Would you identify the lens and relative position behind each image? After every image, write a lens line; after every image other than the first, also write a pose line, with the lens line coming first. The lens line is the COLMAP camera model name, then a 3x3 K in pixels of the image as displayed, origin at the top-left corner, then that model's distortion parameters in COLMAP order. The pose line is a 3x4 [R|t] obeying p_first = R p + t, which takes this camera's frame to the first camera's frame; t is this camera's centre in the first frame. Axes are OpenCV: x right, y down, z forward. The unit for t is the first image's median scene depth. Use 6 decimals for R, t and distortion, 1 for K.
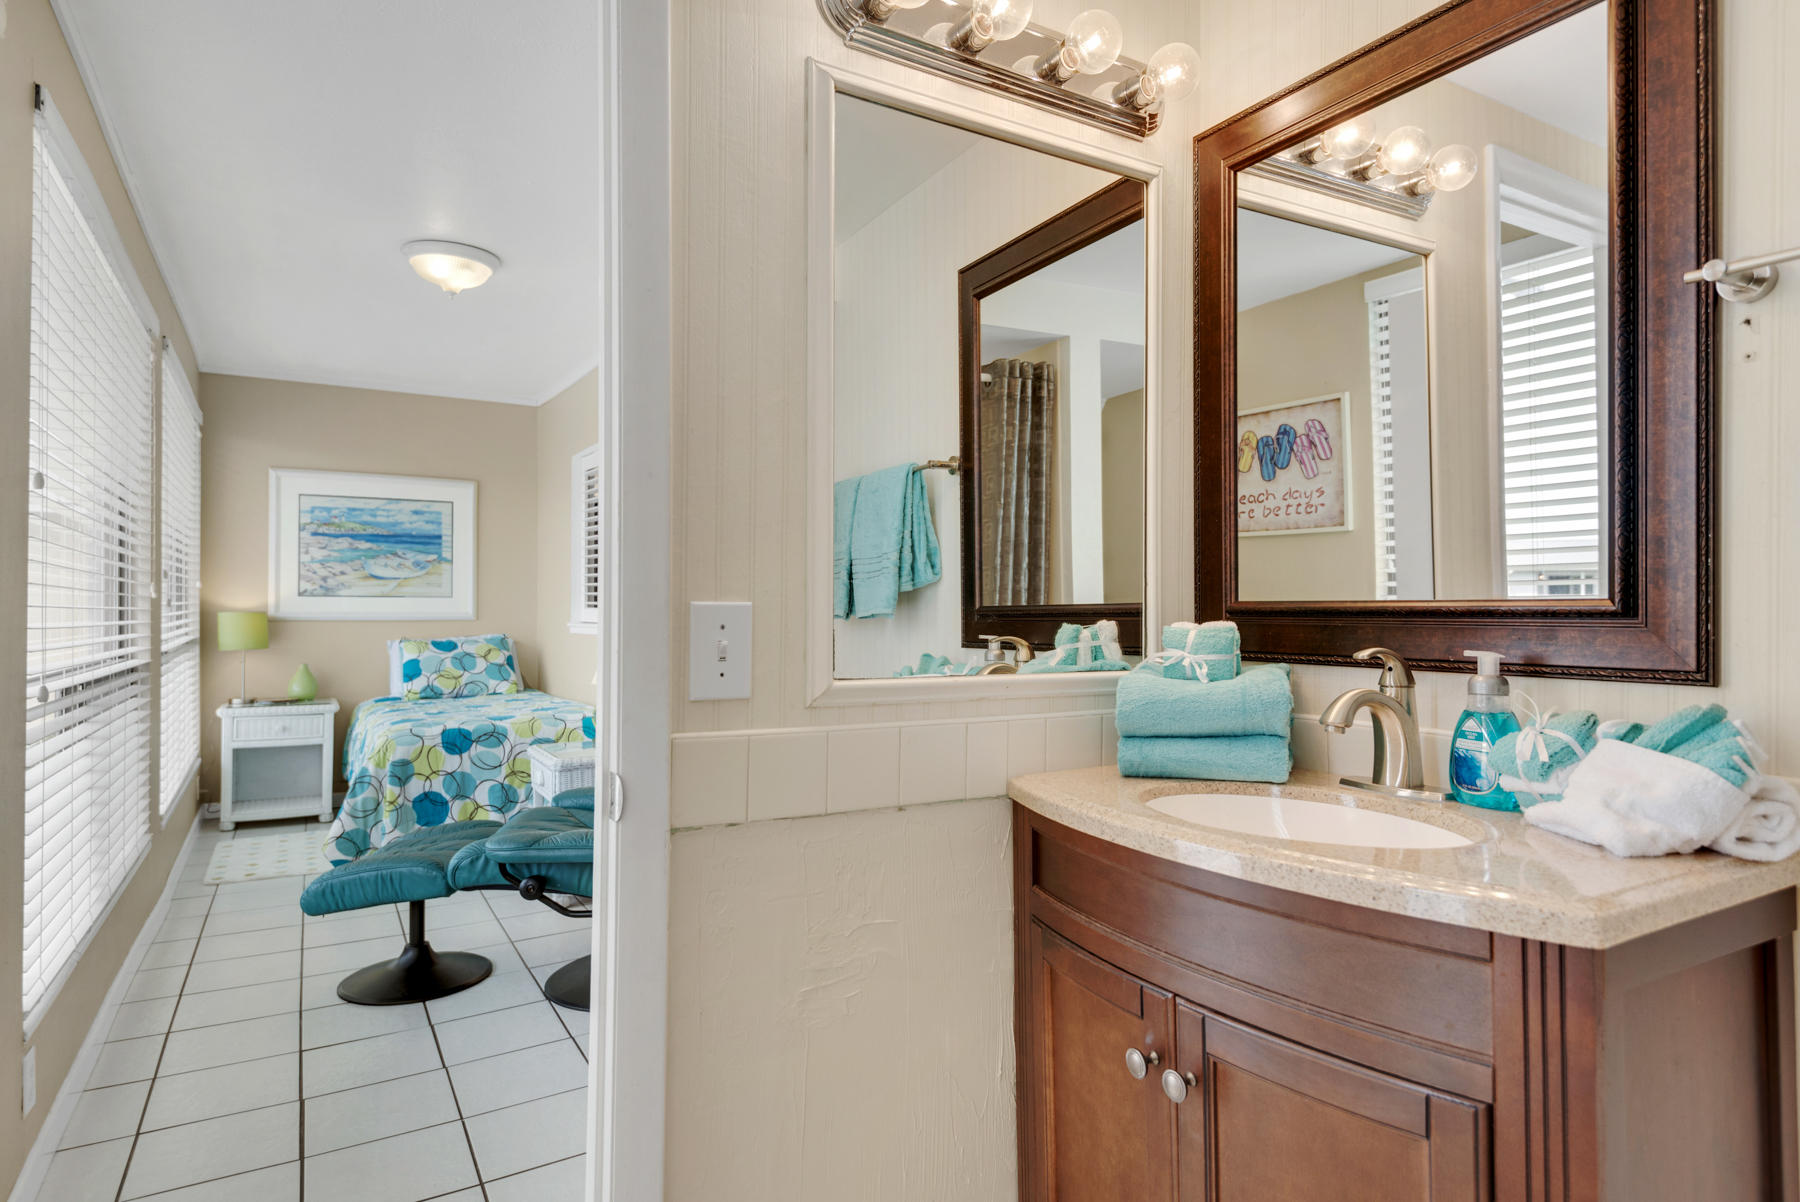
lens RADIAL K [[955.4, 0, 929.4], [0, 955.4, 596.9], [0, 0, 1]] dist [0.005862, -0.003801]
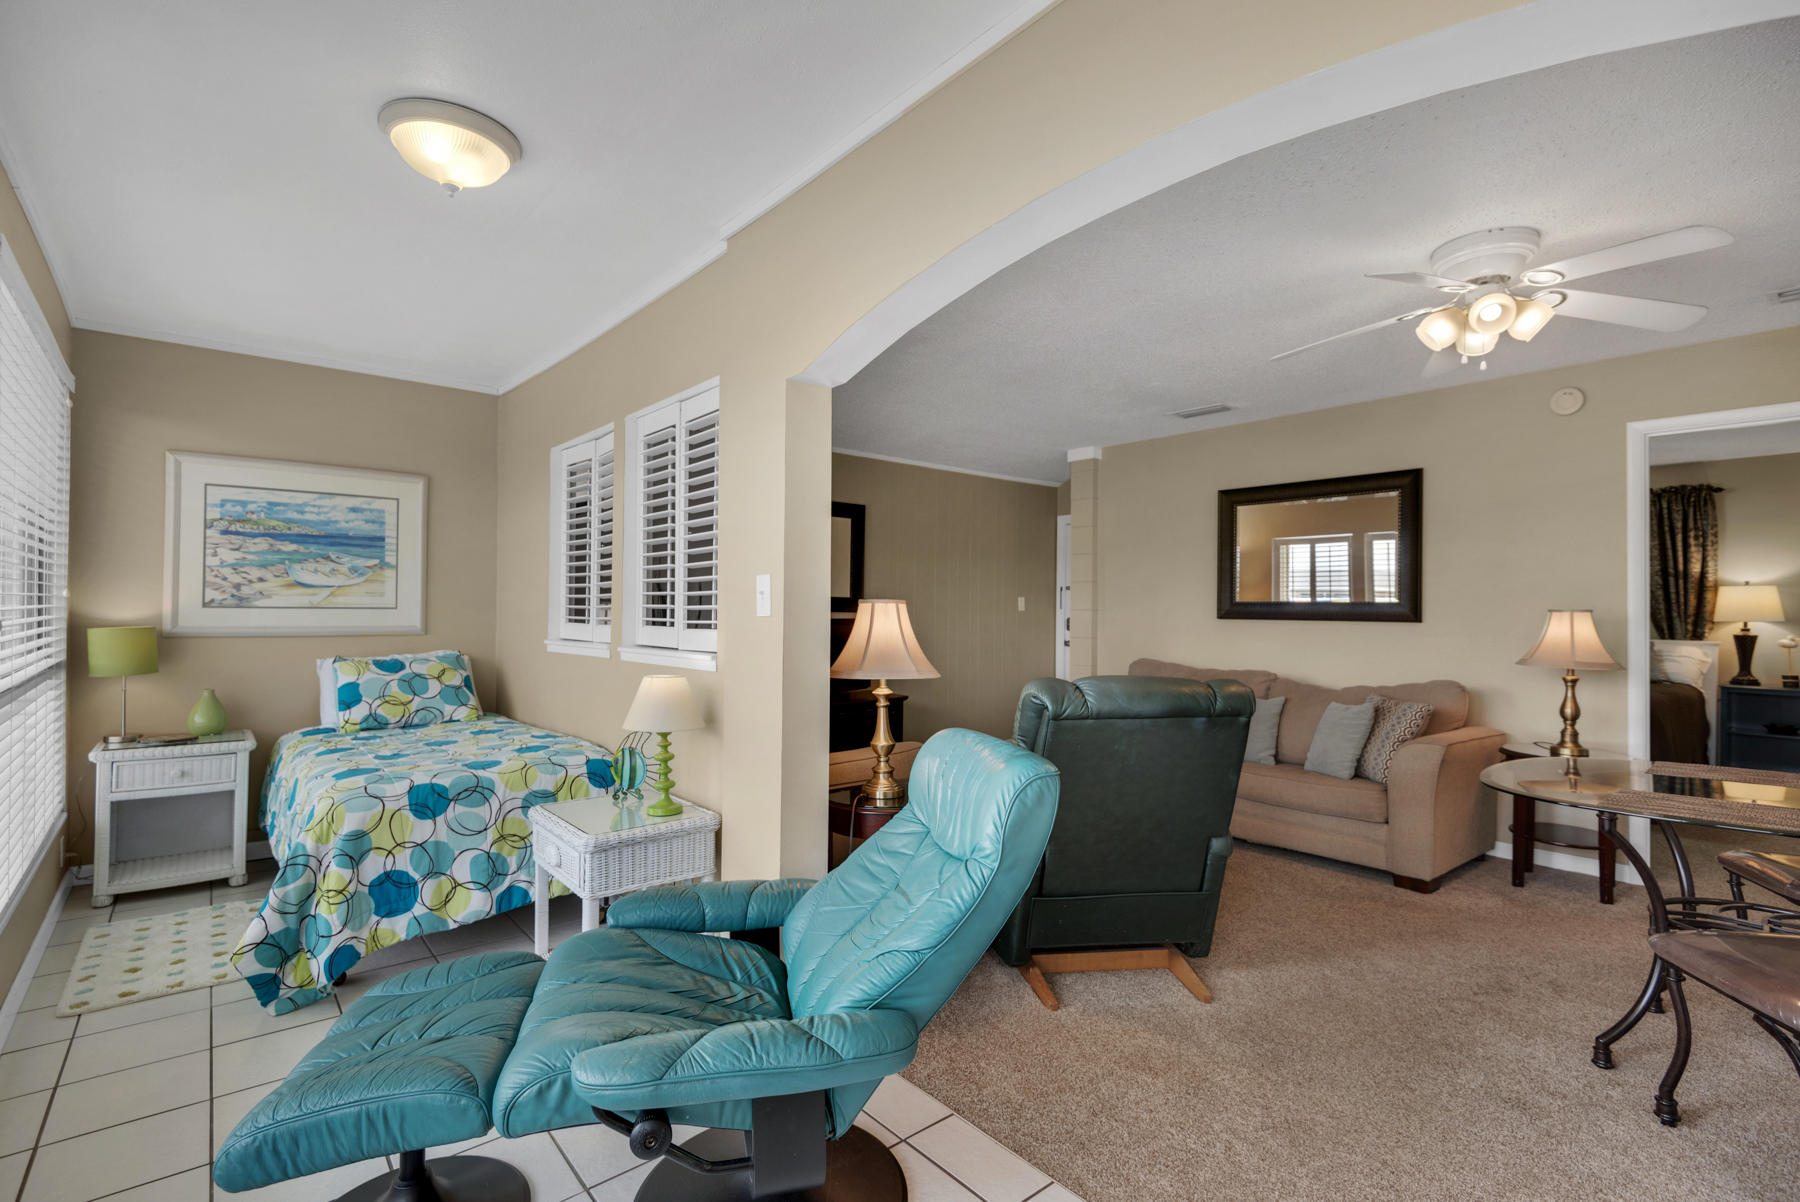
lens RADIAL K [[809.7, 0, 880.7], [0, 809.7, 598.7], [0, 0, 1]] dist [0.027616, -0.015692]
pose [[0.993587, 0.007533, 0.112820, -0.167108], [-0.006987, 0.999962, -0.005236, -0.009016], [-0.112855, 0.004414, 0.993602, 0.245179]]
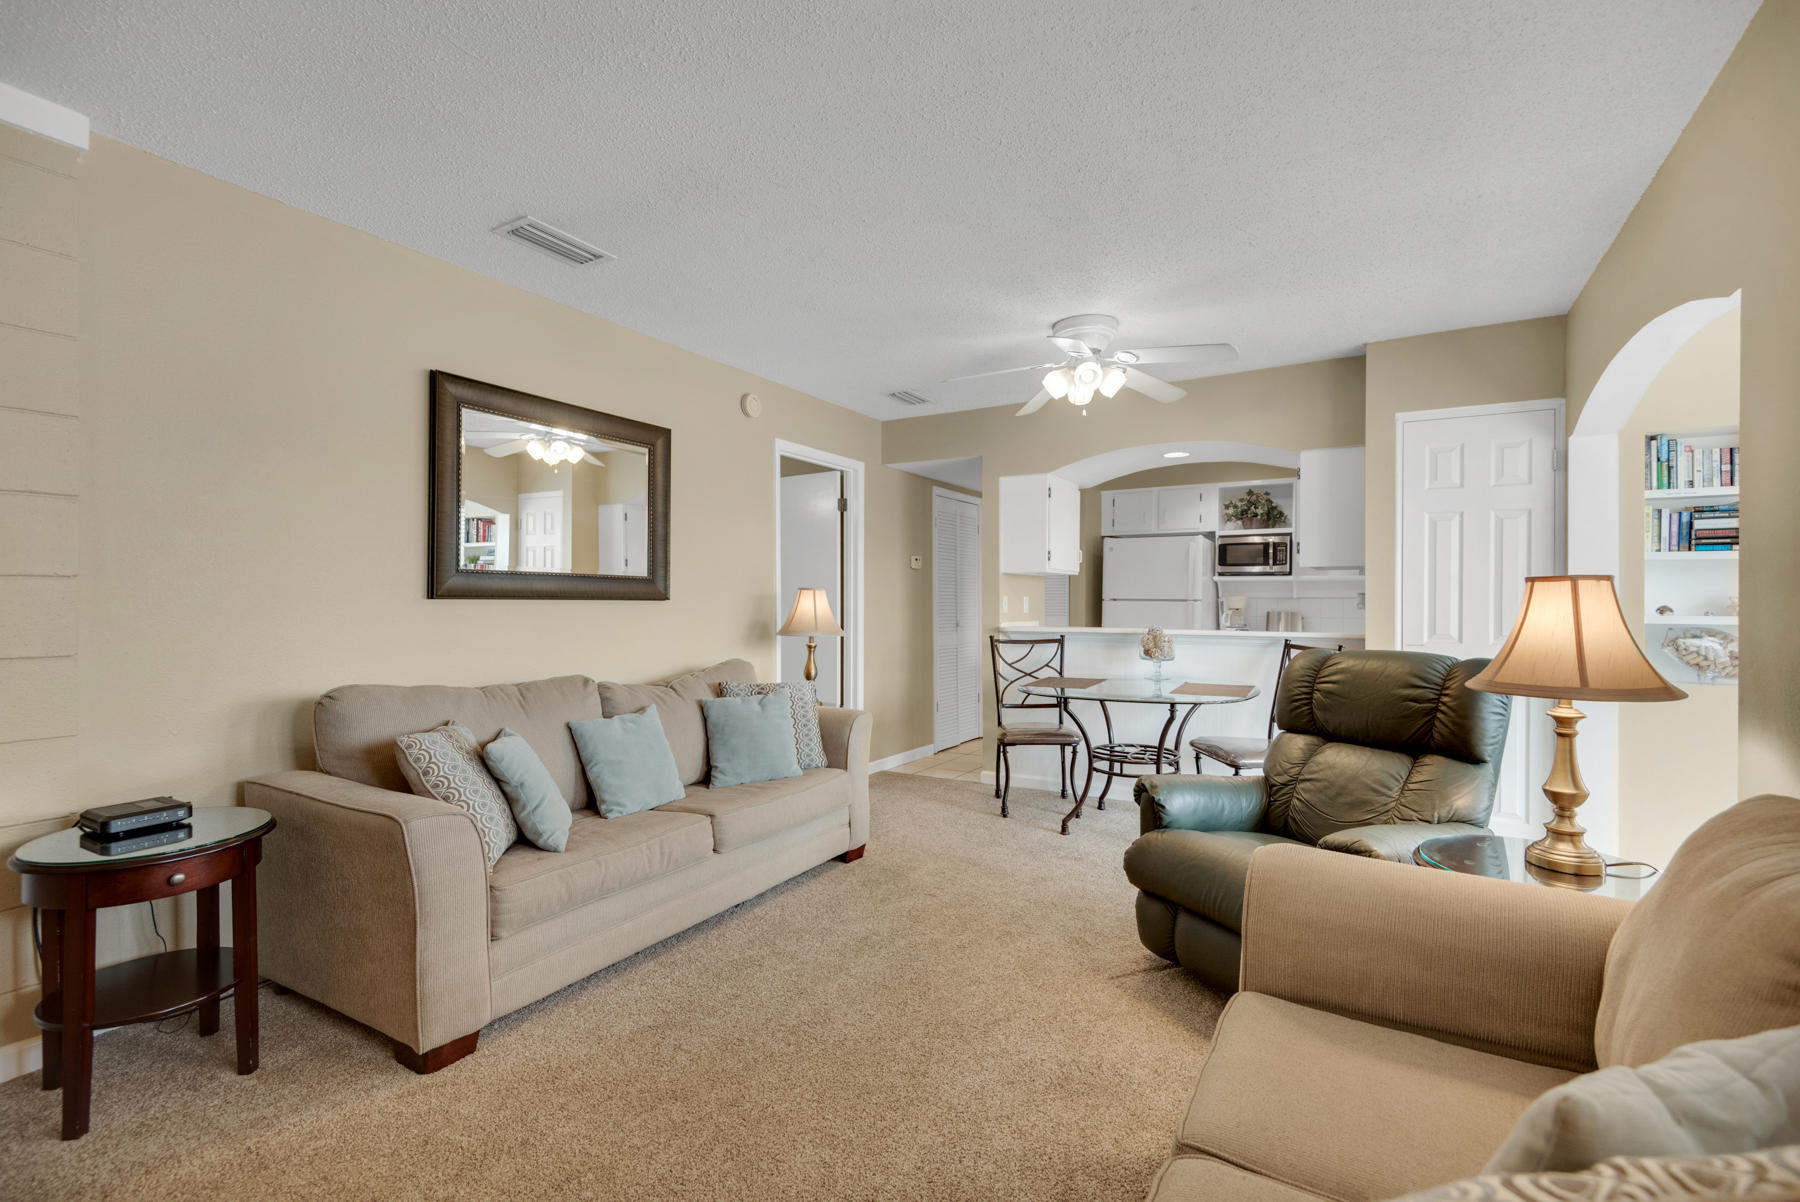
lens RADIAL K [[809.7, 0, 897.5], [0, 809.7, 598.9], [0, 0, 1]] dist [0.027616, -0.015692]
pose [[-0.444211, -0.001231, 0.895922, -0.286531], [-0.013421, 0.999896, -0.005281, 0.006083], [-0.895822, -0.014370, -0.444181, 1.122189]]
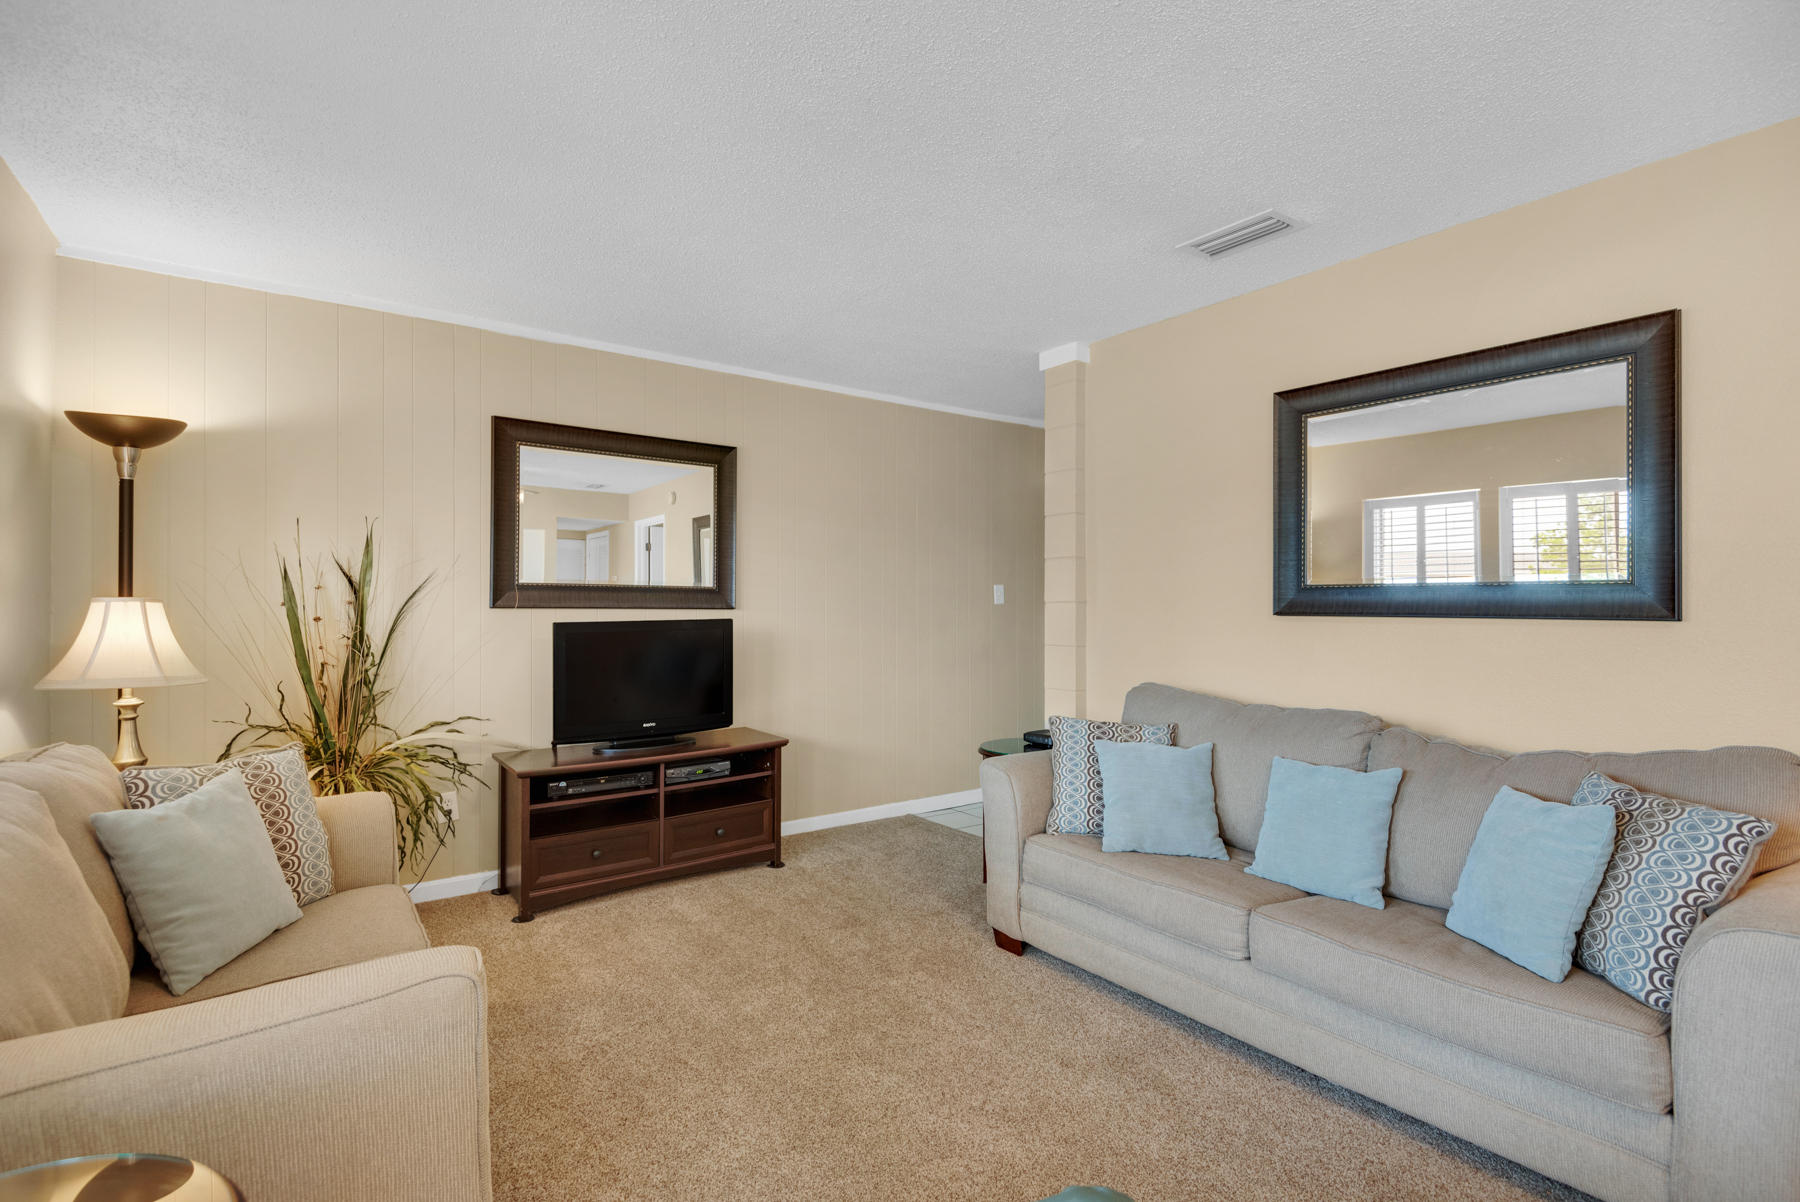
lens RADIAL K [[842.4, 0, 893.3], [0, 842.4, 598.1], [0, 0, 1]] dist [0.007643, -0.009015]
pose [[0.998273, -0.004181, 0.058594, 0.043463], [0.004122, 0.999991, 0.001127, -0.006409], [-0.058598, -0.000884, 0.998281, 0.595450]]
